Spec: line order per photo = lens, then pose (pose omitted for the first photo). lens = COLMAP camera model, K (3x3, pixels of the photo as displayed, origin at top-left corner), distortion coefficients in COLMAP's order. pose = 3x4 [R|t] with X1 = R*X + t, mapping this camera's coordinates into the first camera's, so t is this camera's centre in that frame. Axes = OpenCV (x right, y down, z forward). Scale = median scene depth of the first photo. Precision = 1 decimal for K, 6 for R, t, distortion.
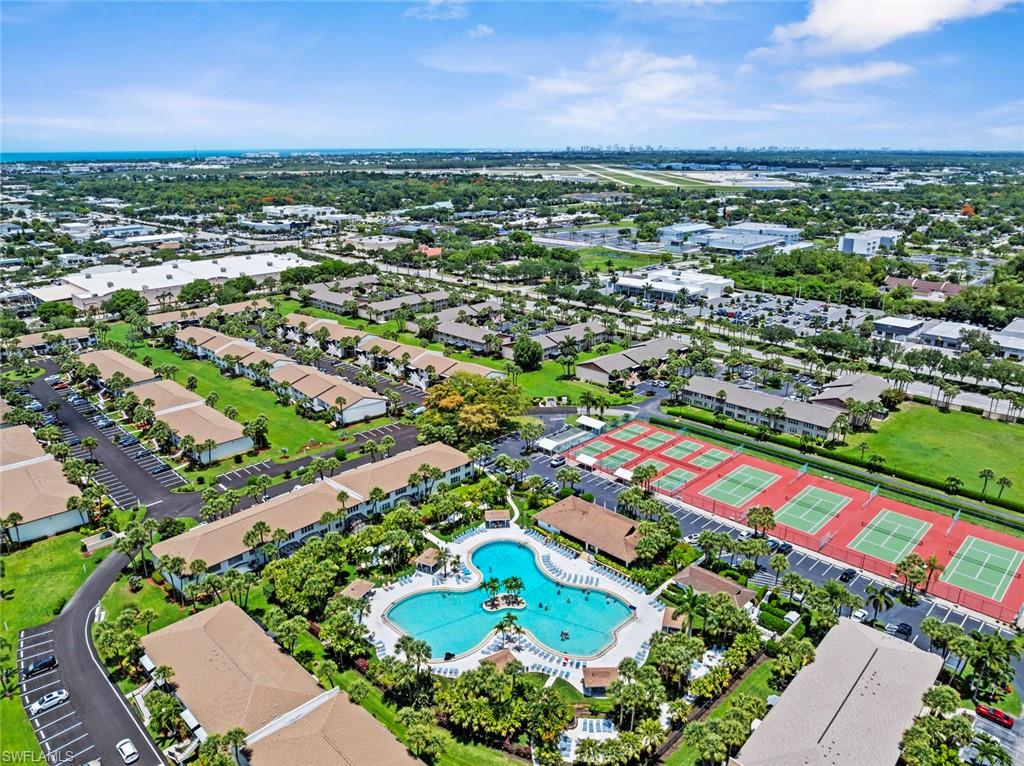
lens RADIAL K [[717.7, 0, 512.0], [0, 717.7, 383.0], [0, 0, 1]] dist [-0.040799, 0.002130]
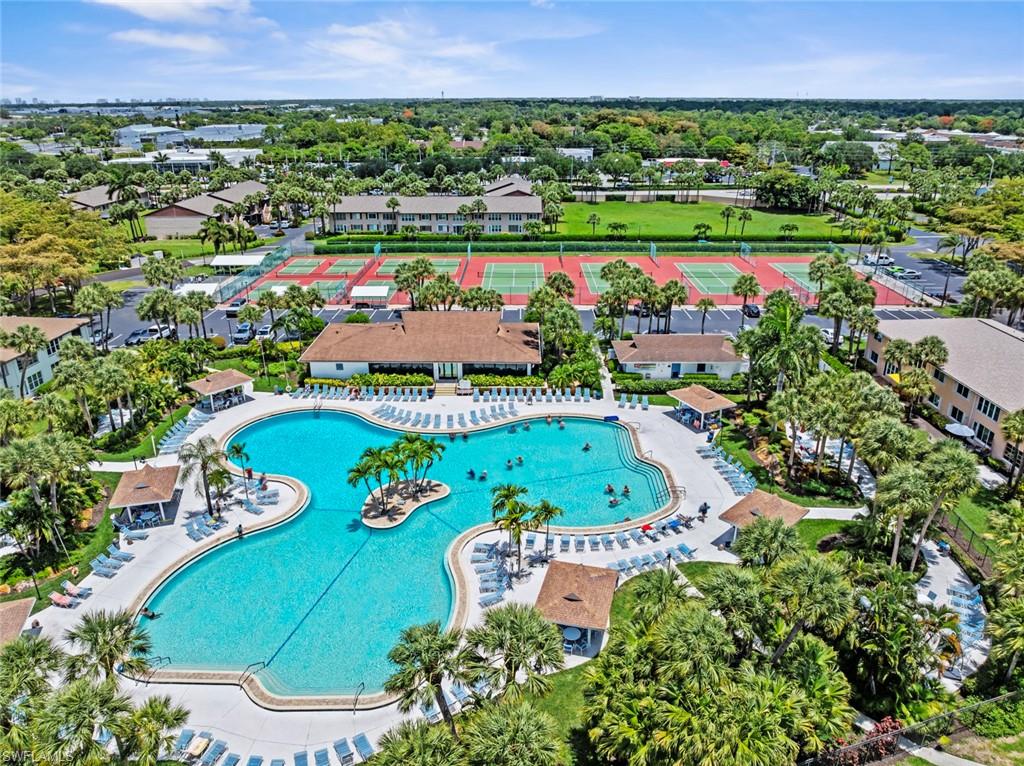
lens RADIAL K [[717.7, 0, 512.0], [0, 717.7, 383.0], [0, 0, 1]] dist [-0.040799, 0.002130]
pose [[0.722381, -0.254650, 0.642899, -0.195879], [0.218138, 0.966170, 0.137591, 0.175977], [-0.656187, 0.040848, 0.753492, 0.570199]]
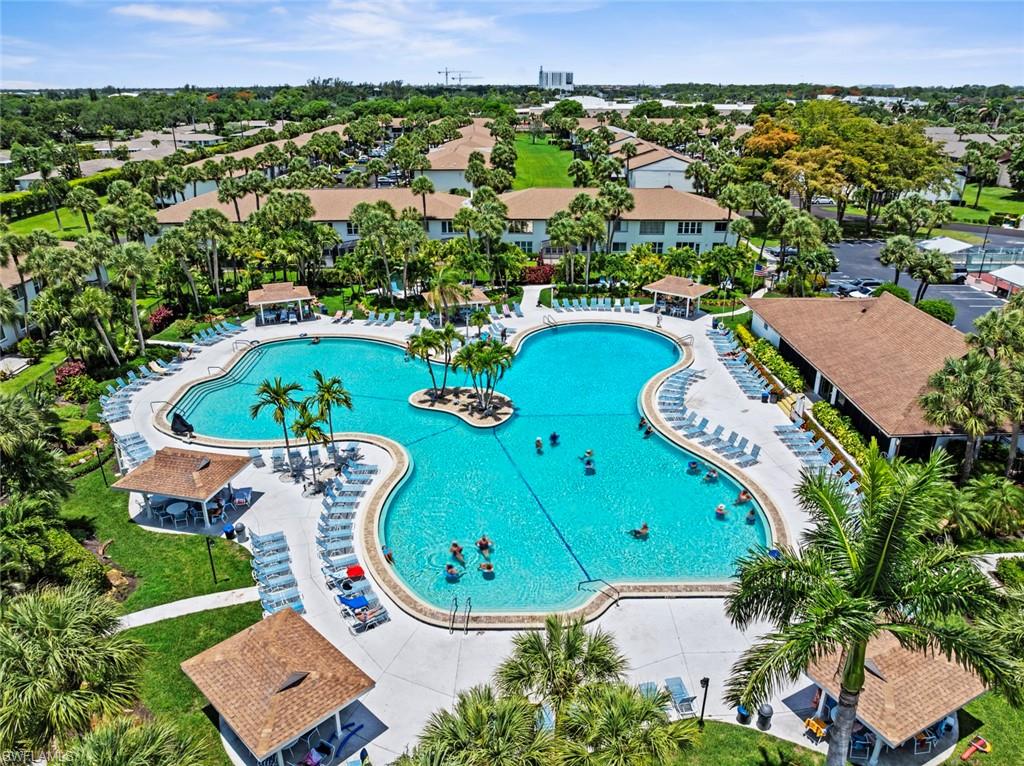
lens RADIAL K [[717.7, 0, 512.0], [0, 717.7, 383.0], [0, 0, 1]] dist [-0.040799, 0.002130]
pose [[0.712255, 0.271407, -0.647325, 0.218515], [-0.220452, 0.962052, 0.160800, 0.207841], [0.666403, 0.028174, 0.745059, 0.663572]]
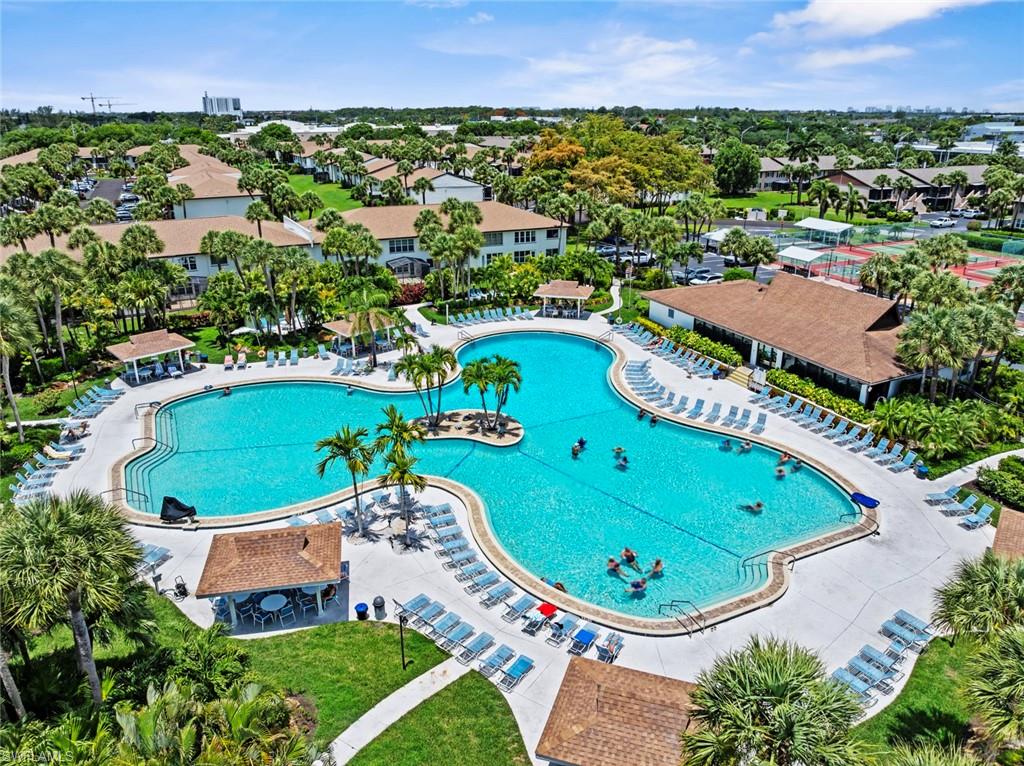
lens RADIAL K [[717.7, 0, 512.0], [0, 717.7, 383.0], [0, 0, 1]] dist [-0.040799, 0.002130]
pose [[0.940562, 0.123527, -0.316360, 0.106222], [-0.108823, 0.992011, 0.063804, 0.234020], [0.321714, -0.025584, 0.946491, 0.605760]]
